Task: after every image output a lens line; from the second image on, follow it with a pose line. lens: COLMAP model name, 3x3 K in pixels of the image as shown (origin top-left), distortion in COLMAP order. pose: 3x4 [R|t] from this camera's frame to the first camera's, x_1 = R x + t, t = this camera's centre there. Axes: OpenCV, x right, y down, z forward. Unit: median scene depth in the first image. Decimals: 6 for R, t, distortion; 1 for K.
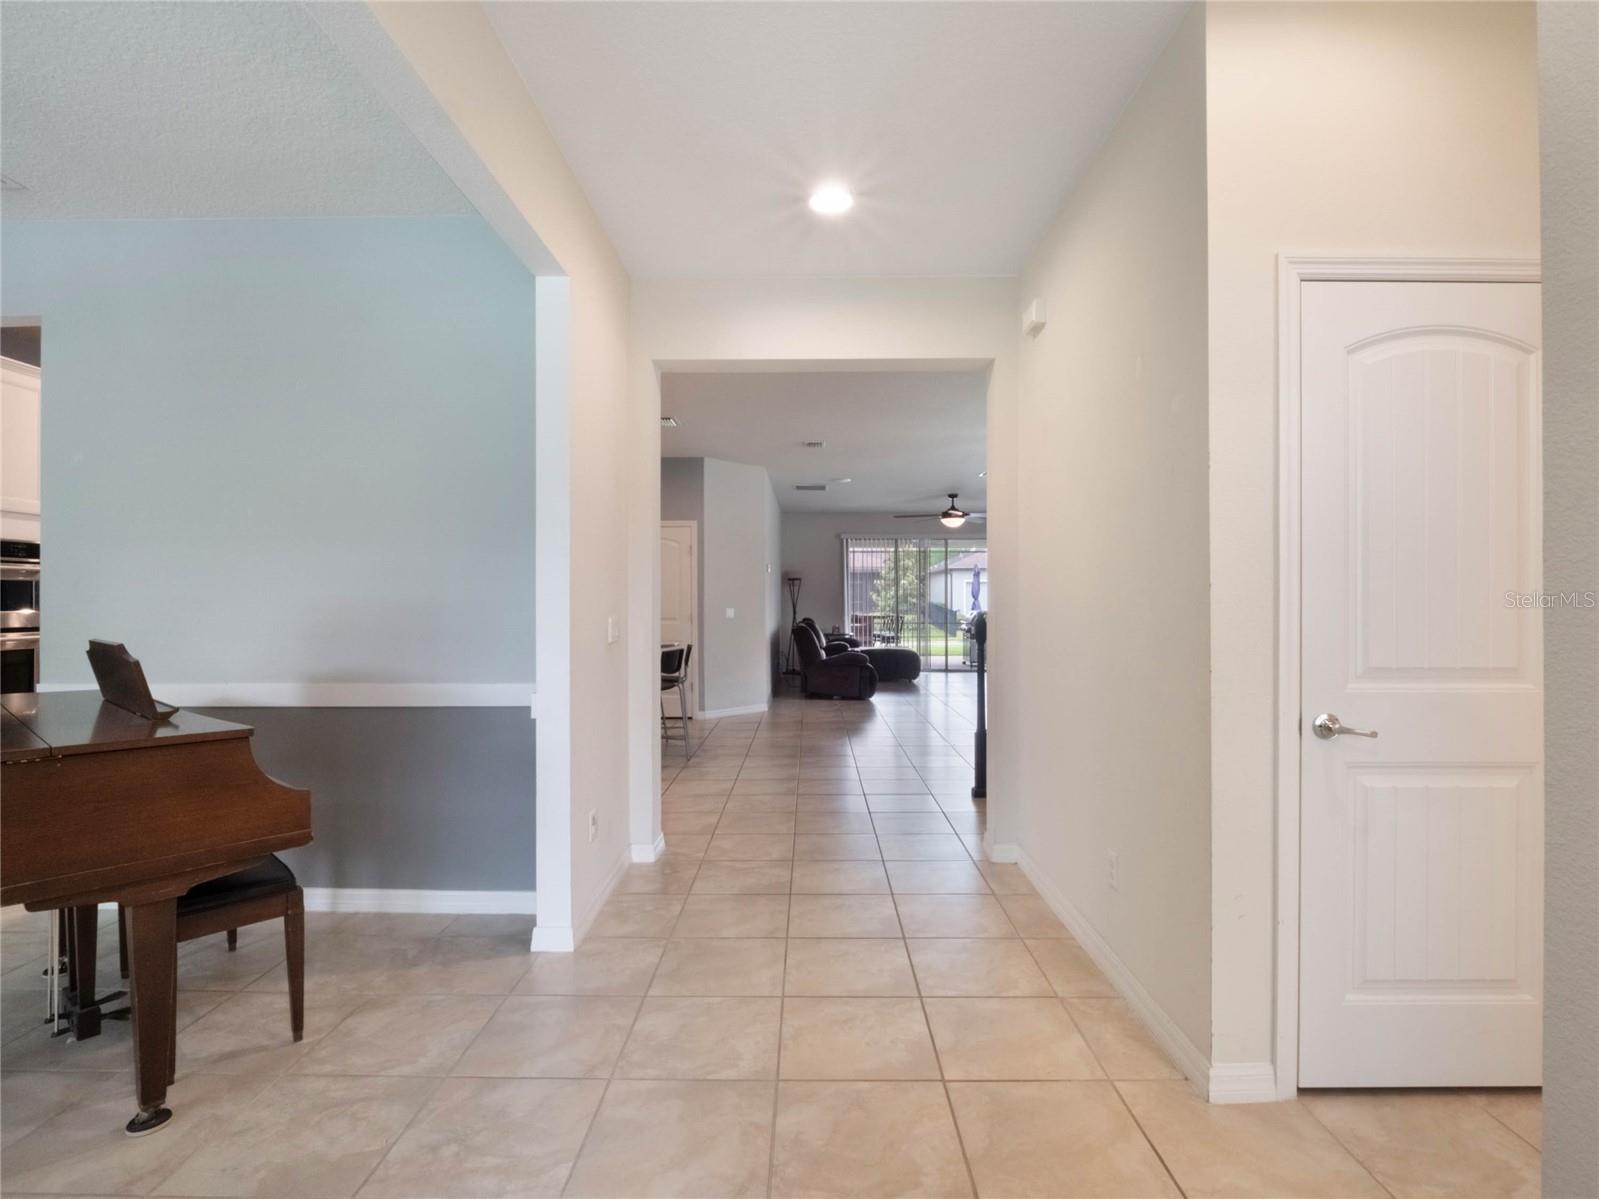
lens RADIAL K [[791.7, 0, 800.6], [0, 791.7, 602.4], [0, 0, 1]] dist [-0.009753, -0.001860]
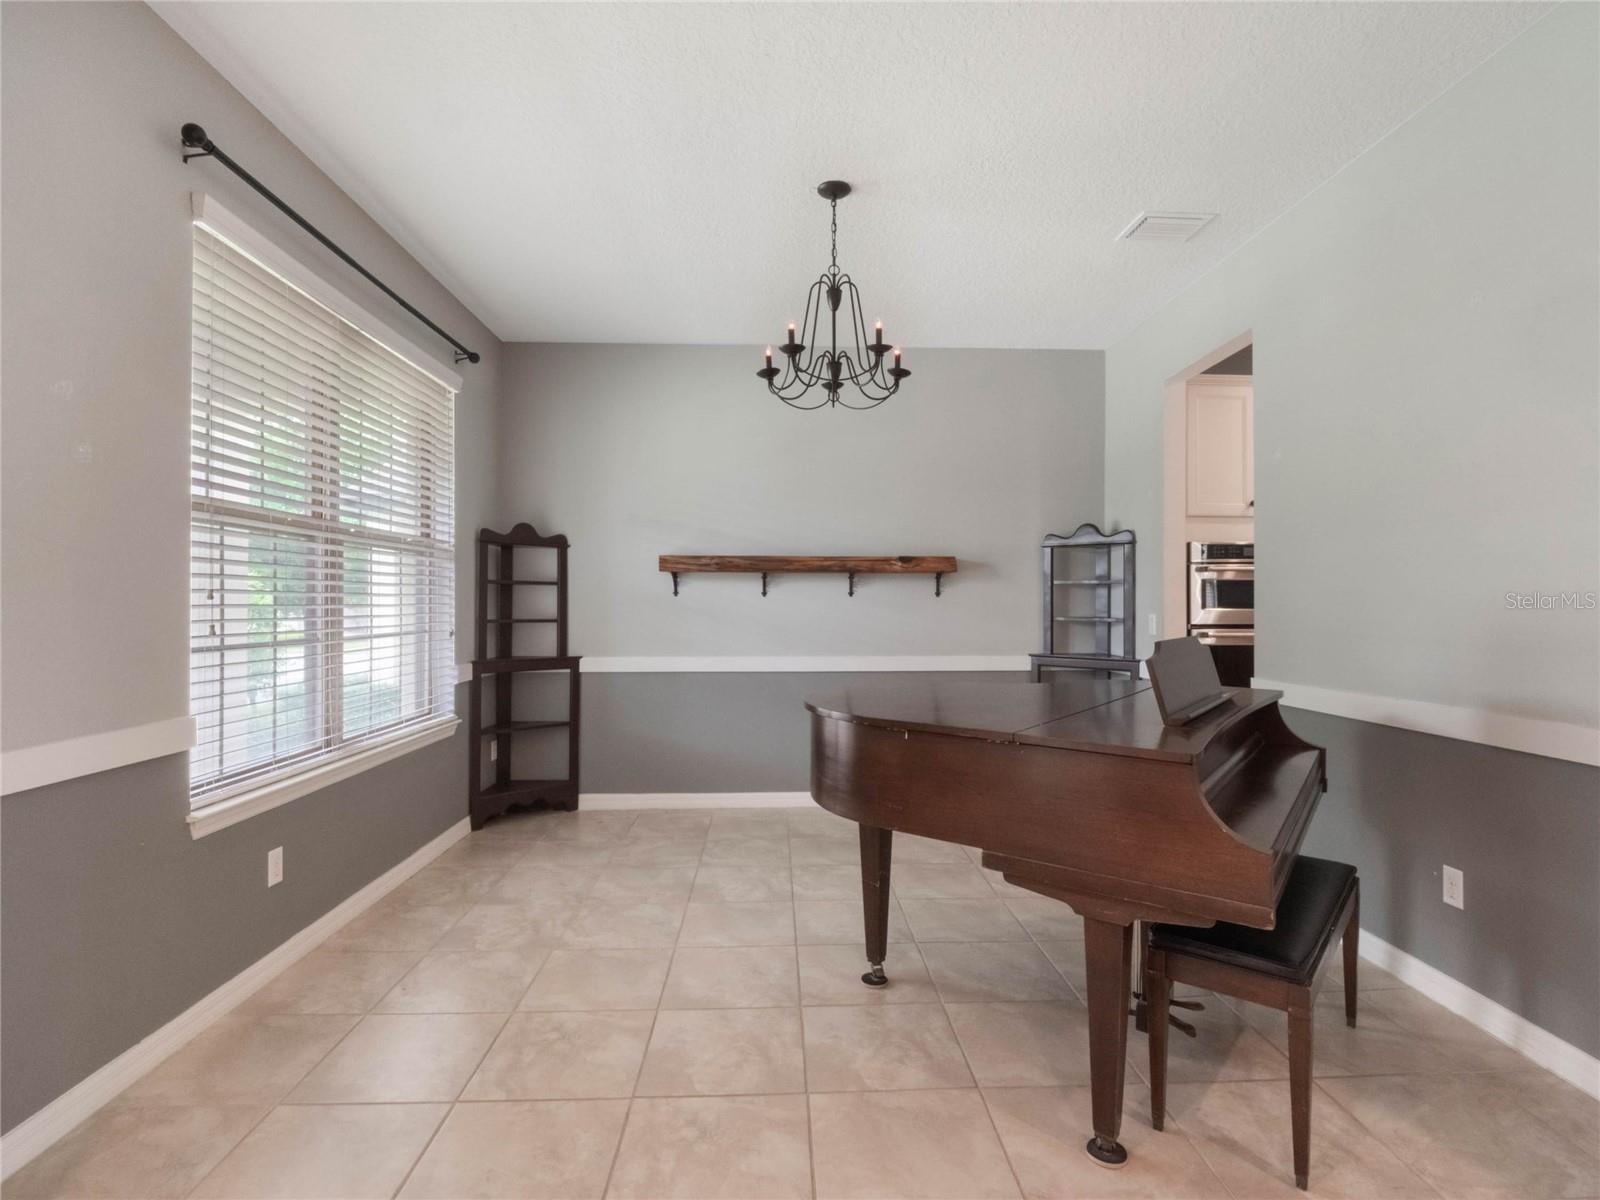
lens RADIAL K [[792.2, 0, 801.5], [0, 792.2, 600.1], [0, 0, 1]] dist [-0.009753, -0.001860]
pose [[0.051874, -0.002449, -0.998651, 0.078341], [-0.001708, 0.999995, -0.002541, 0.004323], [0.998652, 0.001837, 0.051869, 0.491377]]
